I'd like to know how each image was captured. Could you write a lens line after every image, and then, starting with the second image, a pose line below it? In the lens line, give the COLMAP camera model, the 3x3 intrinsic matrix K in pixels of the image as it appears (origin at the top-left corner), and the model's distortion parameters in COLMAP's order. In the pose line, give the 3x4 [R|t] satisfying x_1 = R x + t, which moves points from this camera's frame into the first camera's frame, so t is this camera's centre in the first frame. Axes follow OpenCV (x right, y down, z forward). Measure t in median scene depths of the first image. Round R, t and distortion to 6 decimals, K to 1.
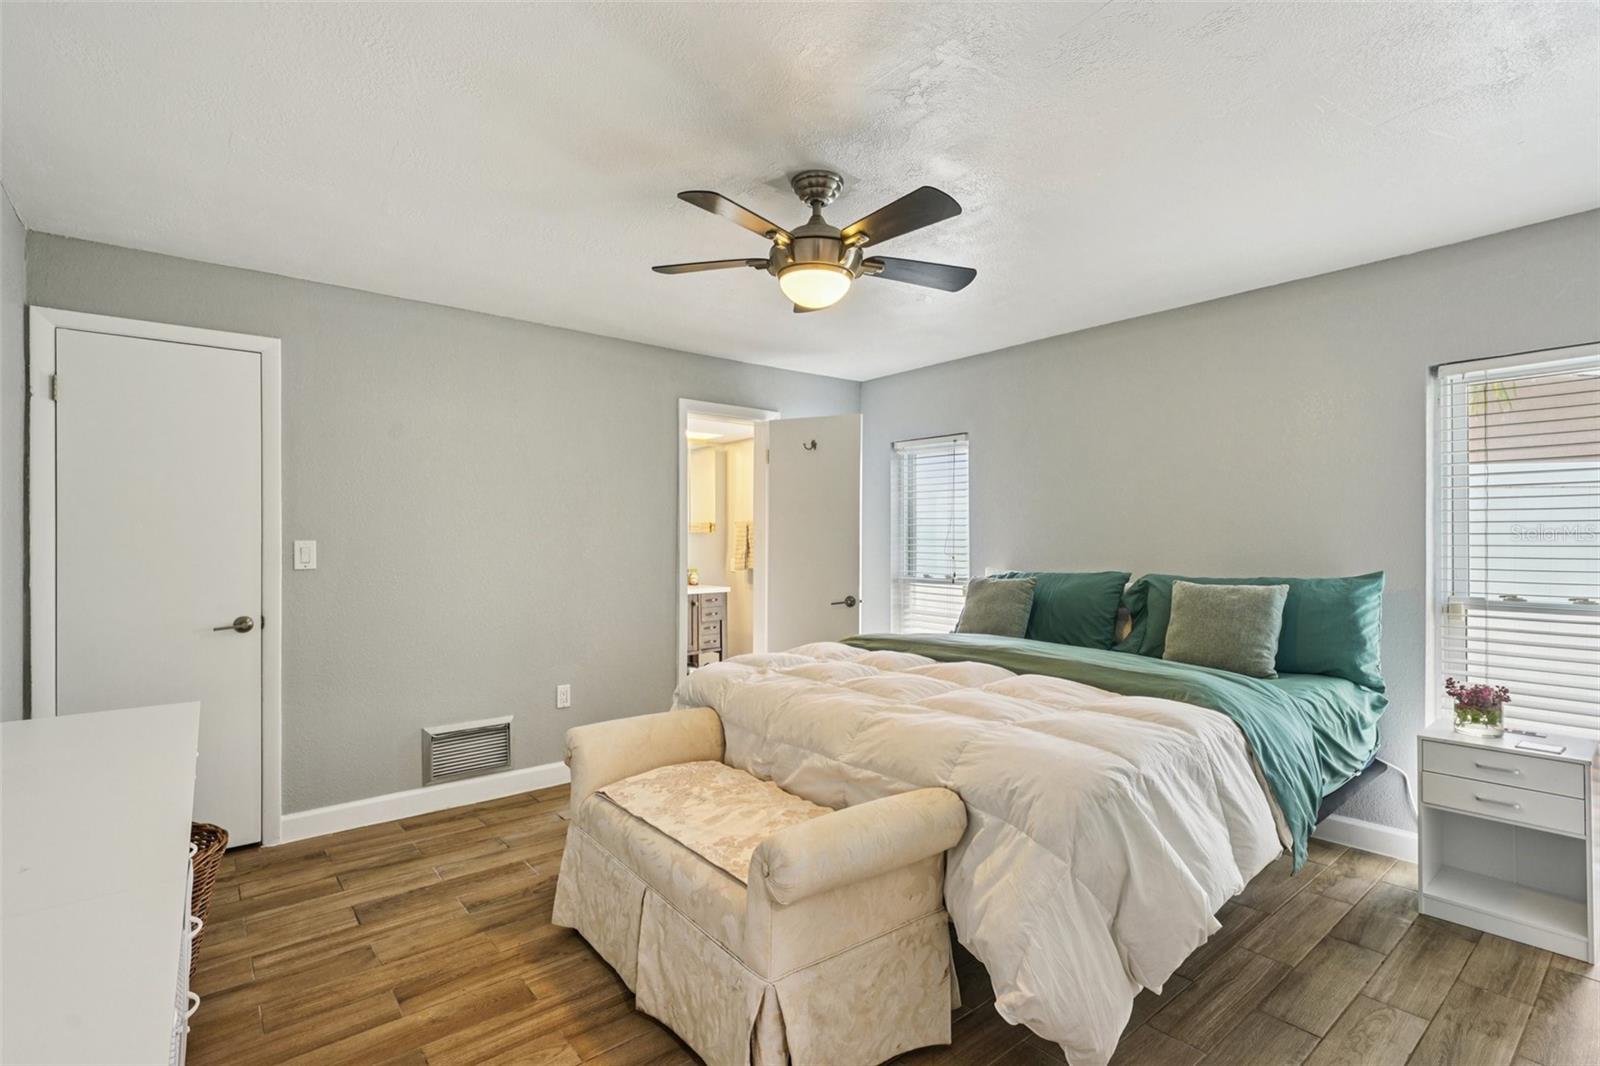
lens RADIAL K [[738.8, 0, 800.0], [0, 738.8, 533.0], [0, 0, 1]] dist [-0.001285, -0.000052]
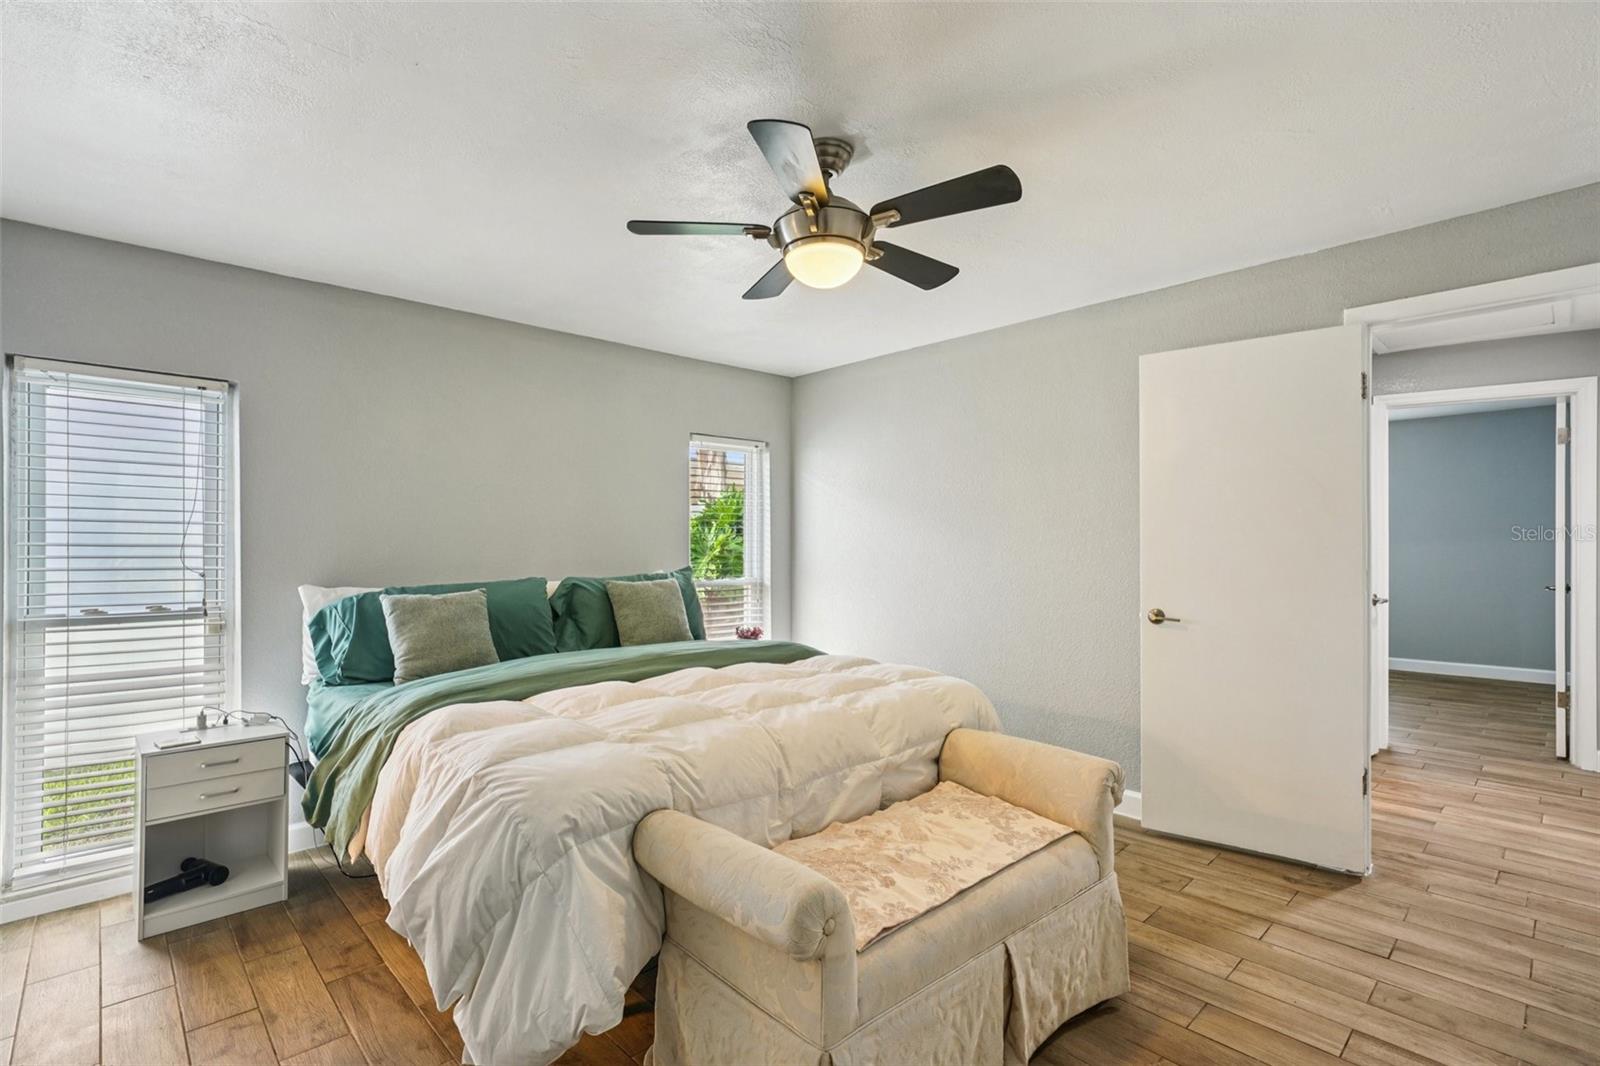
lens RADIAL K [[756.4, 0, 793.9], [0, 756.4, 546.4], [0, 0, 1]] dist [0.002813, 0.000315]
pose [[-0.063793, 0.003004, 0.997959, -0.791754], [-0.002308, 0.999992, -0.003157, 0.019348], [-0.997960, -0.002504, -0.063786, 0.968315]]
